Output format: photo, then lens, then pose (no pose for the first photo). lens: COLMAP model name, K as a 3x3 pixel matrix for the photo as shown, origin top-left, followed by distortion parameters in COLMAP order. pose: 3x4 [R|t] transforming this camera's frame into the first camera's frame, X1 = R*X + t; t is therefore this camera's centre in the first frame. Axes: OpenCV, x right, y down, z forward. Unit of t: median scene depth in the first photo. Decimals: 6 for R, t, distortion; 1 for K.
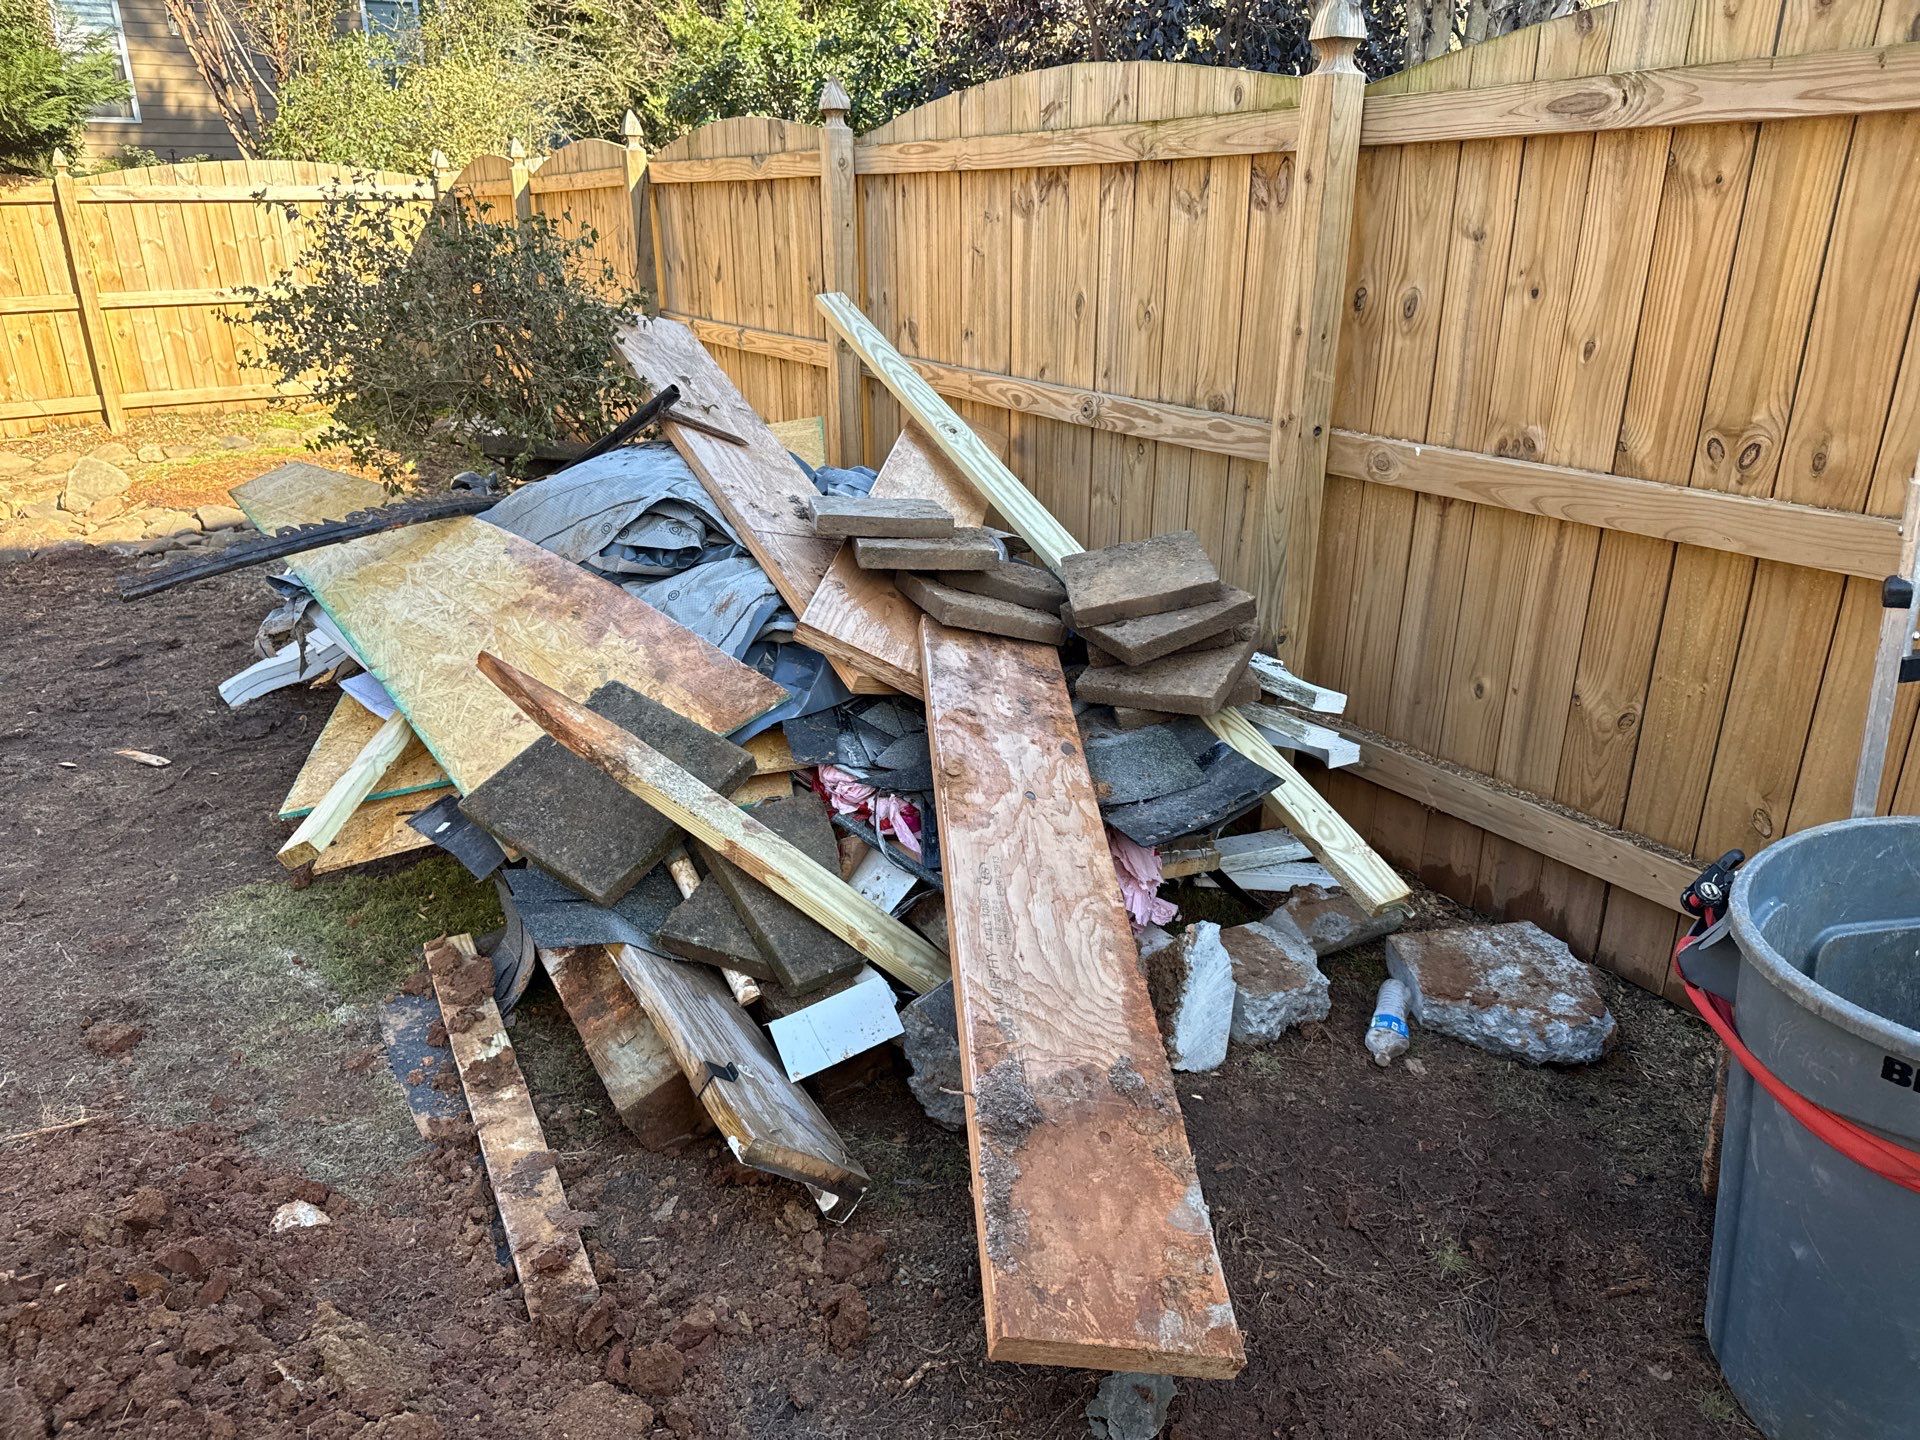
lens RADIAL K [[1390.6, 0, 949.2], [0, 1390.6, 724.8], [0, 0, 1]] dist [0.084378, -0.052333]
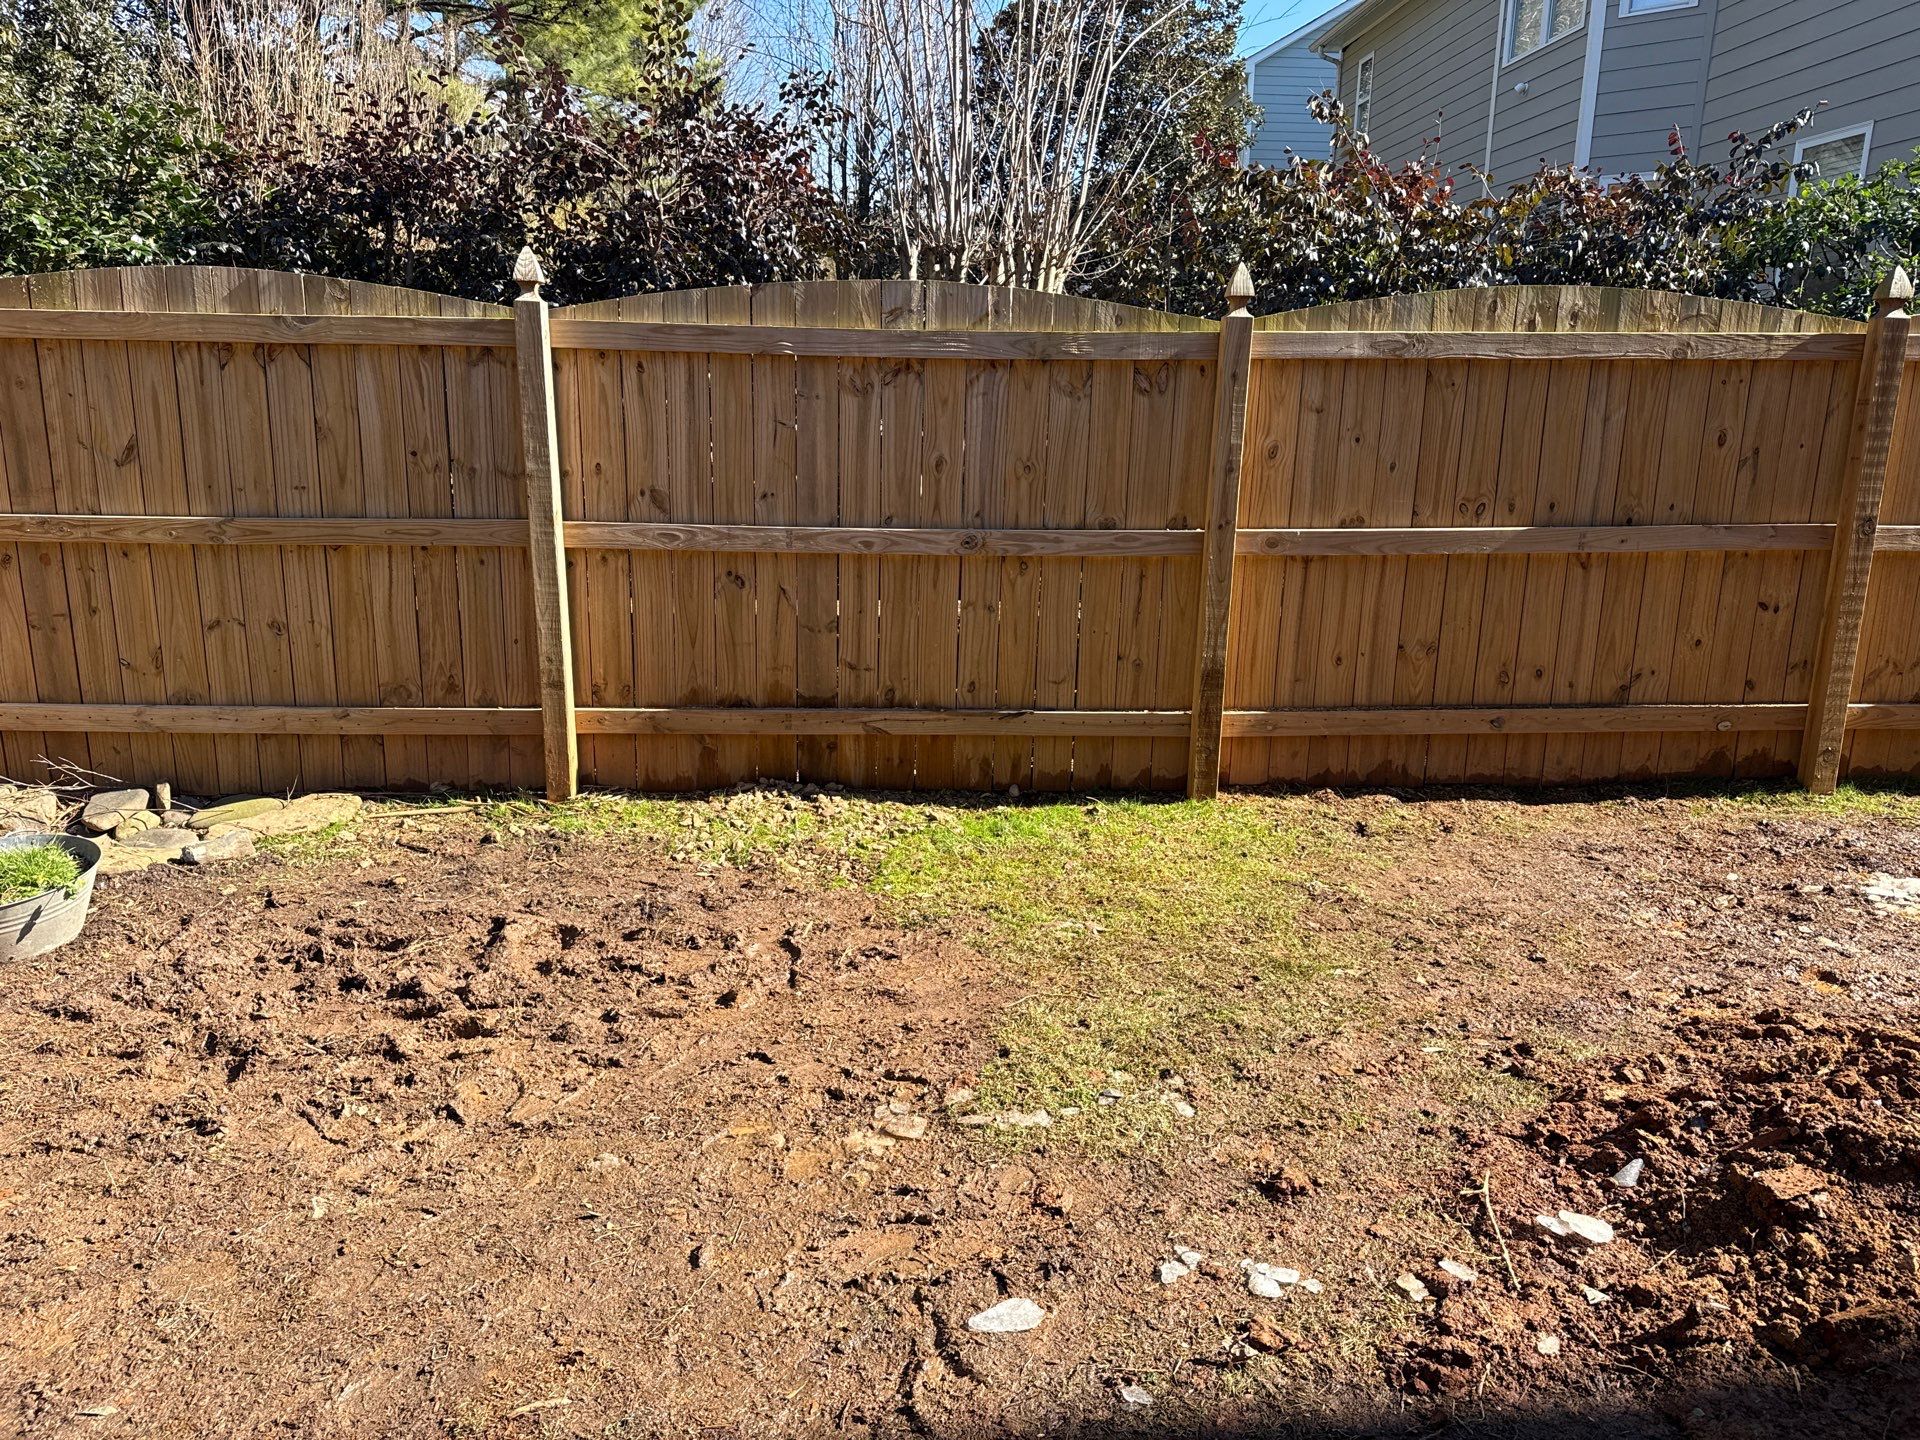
lens RADIAL K [[1390.6, 0, 949.2], [0, 1390.6, 724.8], [0, 0, 1]] dist [0.084378, -0.052333]
pose [[0.451708, -0.198372, 0.869832, -1.212802], [0.296355, 0.952969, 0.063434, -0.179118], [-0.841507, 0.229125, 0.489252, 0.505559]]
